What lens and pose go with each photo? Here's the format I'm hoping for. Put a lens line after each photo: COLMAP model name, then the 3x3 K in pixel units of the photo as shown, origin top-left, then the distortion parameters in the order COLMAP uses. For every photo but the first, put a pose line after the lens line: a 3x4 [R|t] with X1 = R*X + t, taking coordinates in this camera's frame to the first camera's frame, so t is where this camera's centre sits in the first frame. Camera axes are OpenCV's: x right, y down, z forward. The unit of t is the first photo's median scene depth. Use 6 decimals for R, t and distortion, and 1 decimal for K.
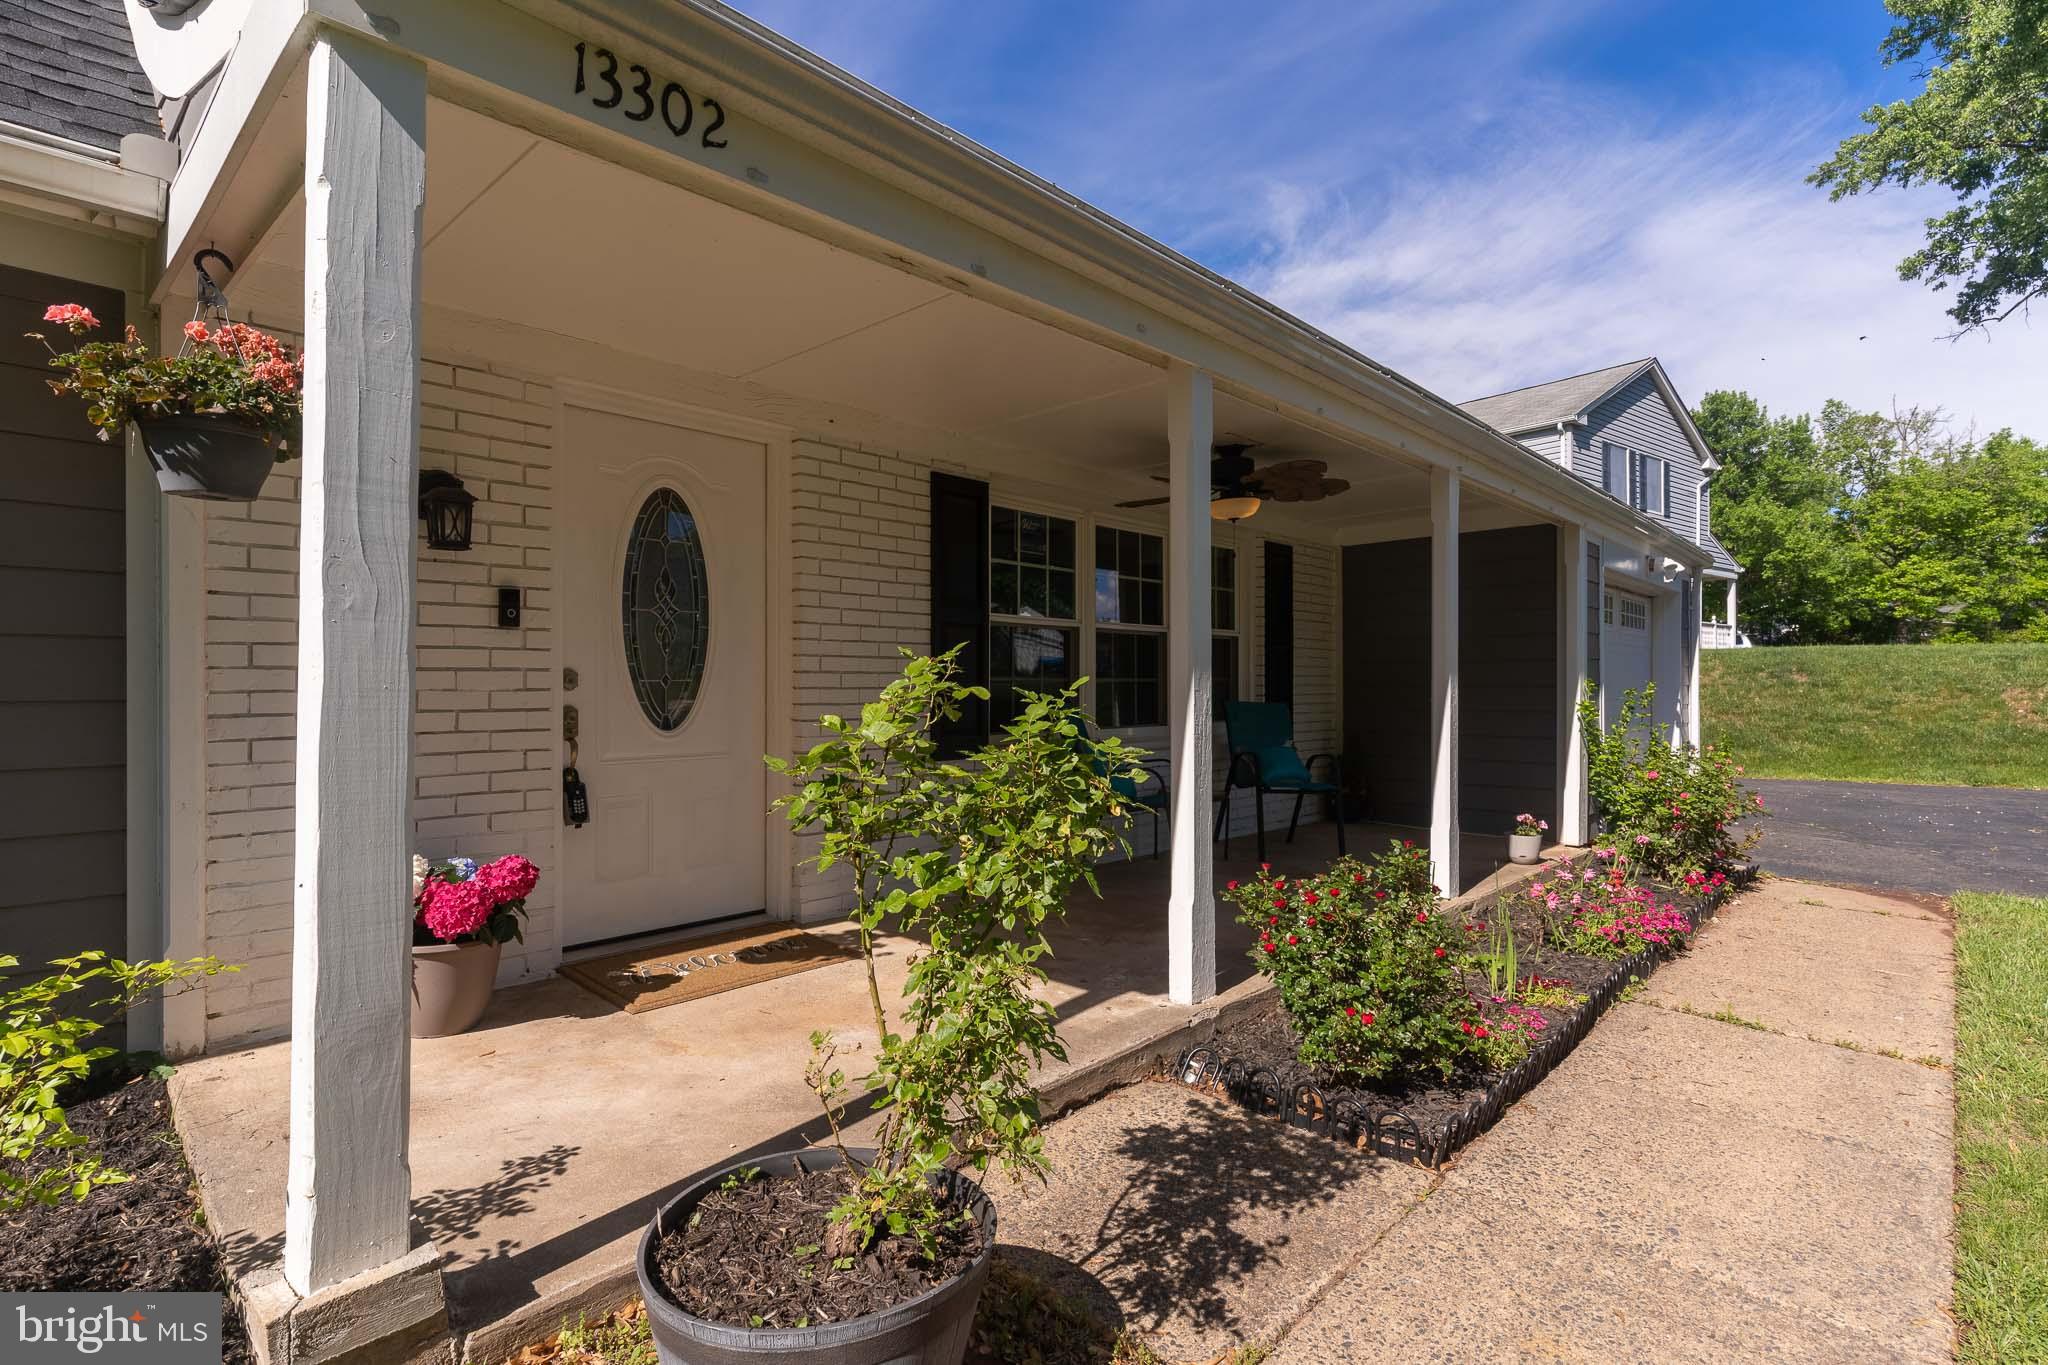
lens RADIAL K [[991.3, 0, 1024.9], [0, 991.3, 683.0], [0, 0, 1]] dist [-0.001577, 0.002081]
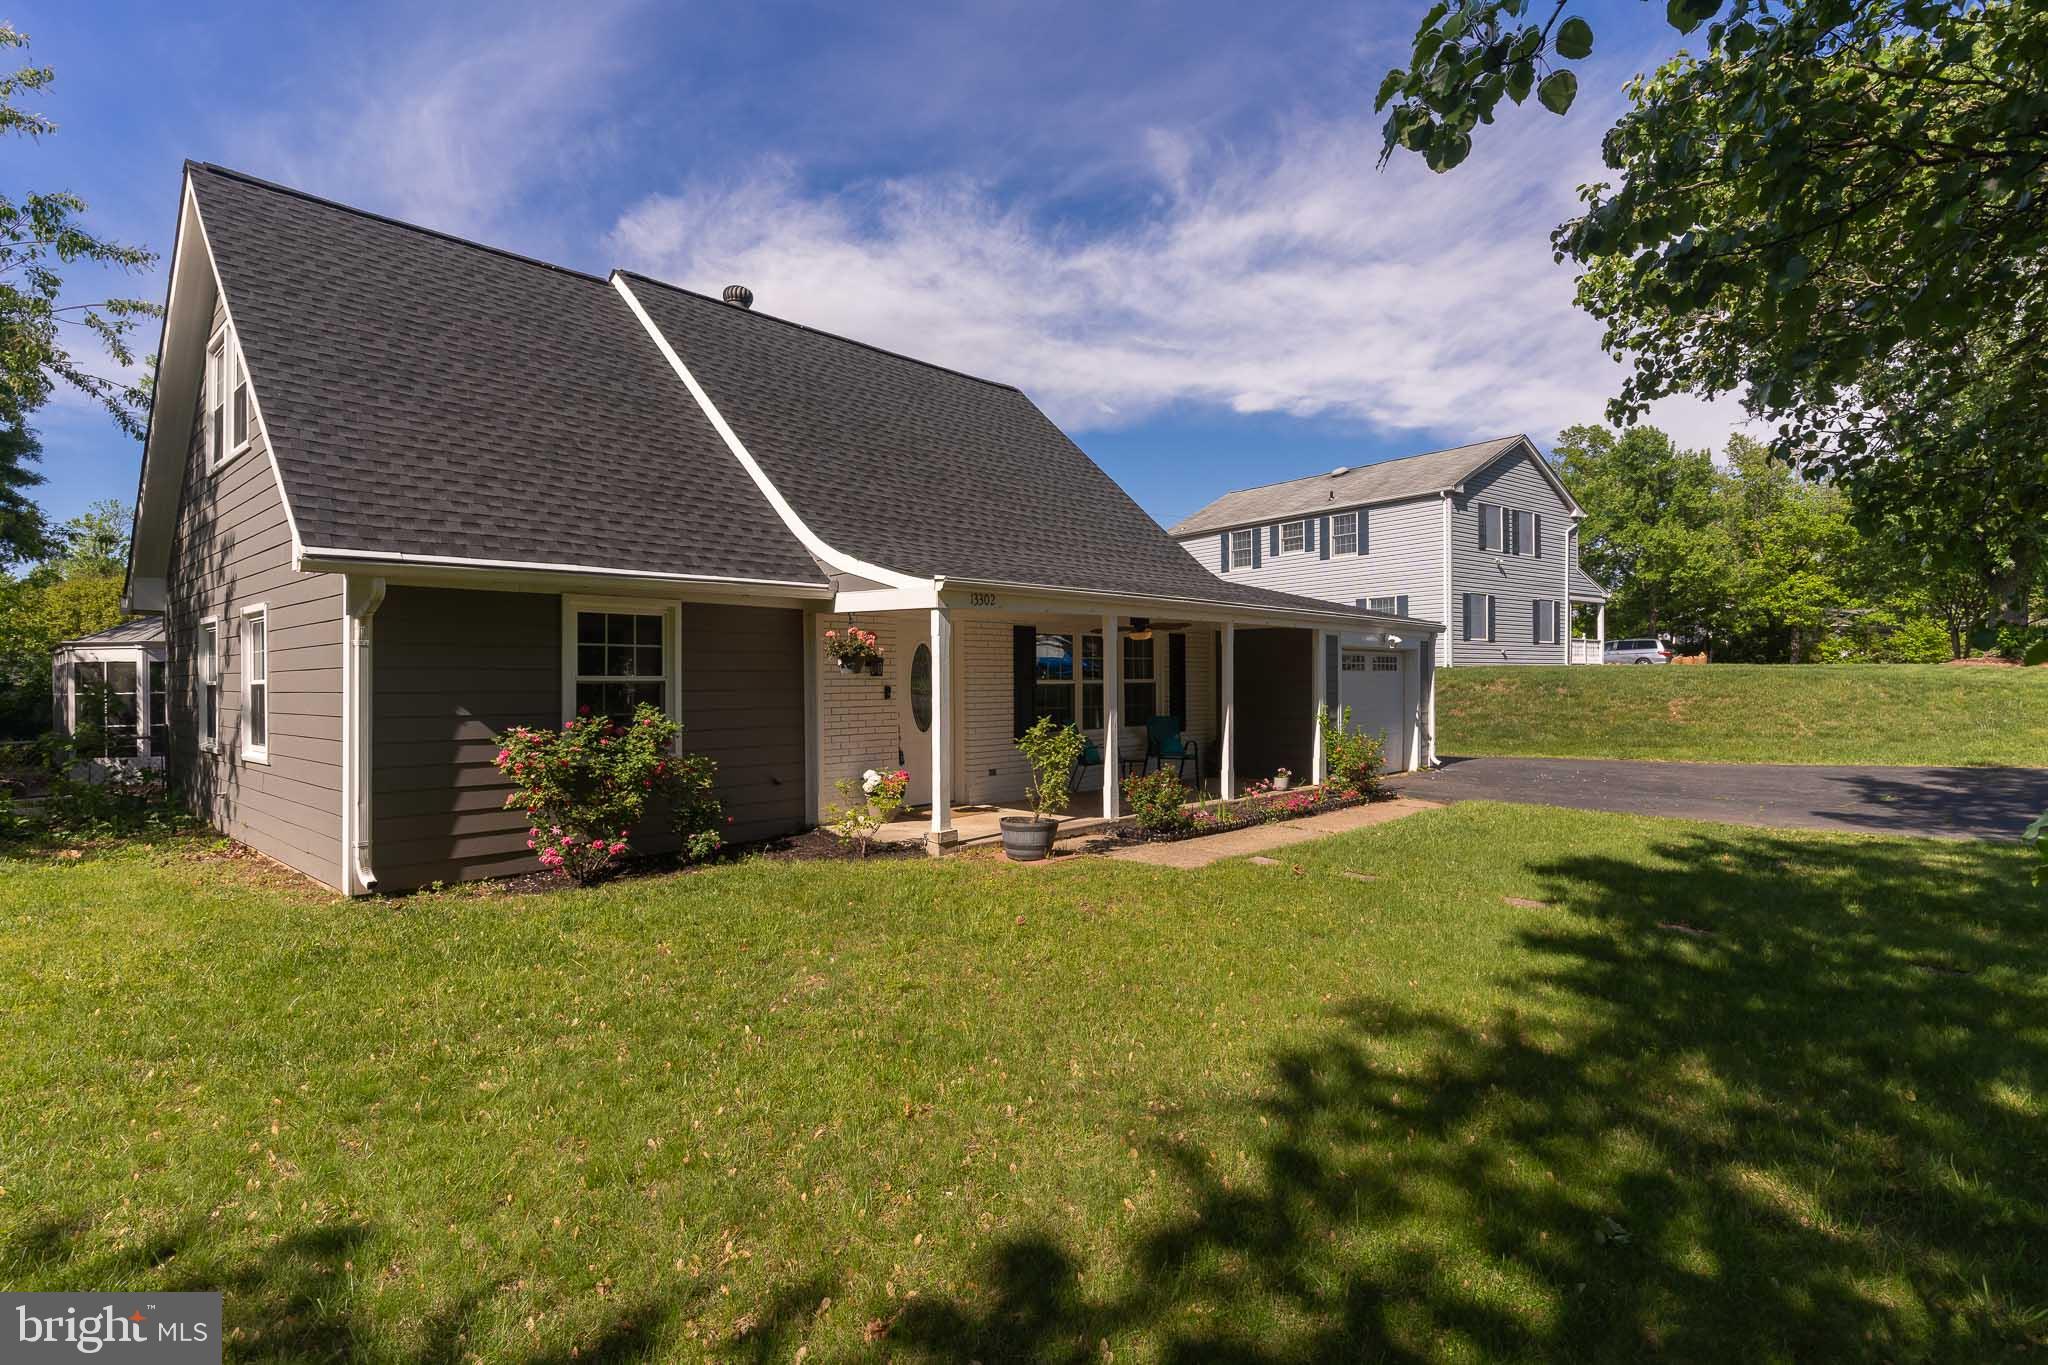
lens RADIAL K [[991.3, 0, 1030.0], [0, 991.3, 682.0], [0, 0, 1]] dist [-0.001577, 0.002081]
pose [[0.999956, -0.006998, 0.006275, -0.013139], [0.006989, 0.999975, 0.001462, -0.014703], [-0.006285, -0.001418, 0.999979, -0.274798]]
